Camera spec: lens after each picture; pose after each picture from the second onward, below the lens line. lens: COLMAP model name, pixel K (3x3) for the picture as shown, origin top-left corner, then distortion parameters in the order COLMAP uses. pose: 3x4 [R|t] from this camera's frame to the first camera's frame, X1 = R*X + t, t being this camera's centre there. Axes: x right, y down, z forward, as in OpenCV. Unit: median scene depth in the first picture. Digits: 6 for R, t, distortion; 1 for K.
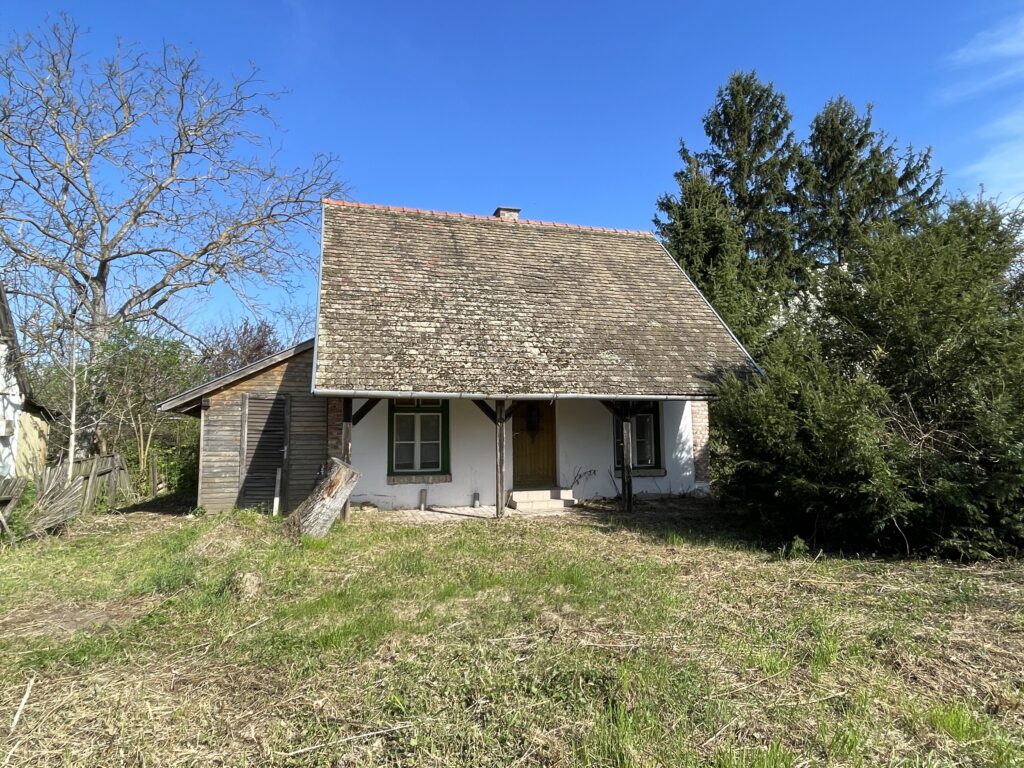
lens RADIAL K [[591.9, 0, 511.8], [0, 591.9, 384.3], [0, 0, 1]] dist [-0.000863, 0.002310]
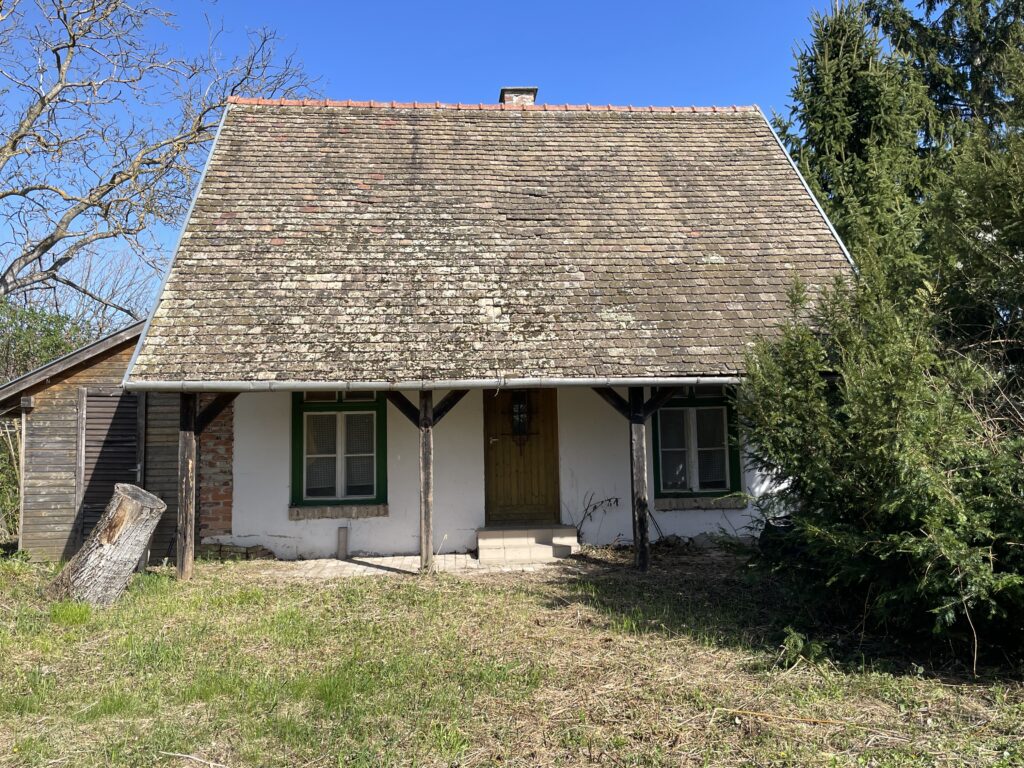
lens RADIAL K [[871.7, 0, 511.0], [0, 871.7, 385.2], [0, 0, 1]] dist [0.076105, -0.062284]
pose [[0.979938, -0.021260, -0.198167, 0.228664], [0.026127, 0.999417, 0.021982, 0.002139], [0.197584, -0.026718, 0.979922, 0.081220]]
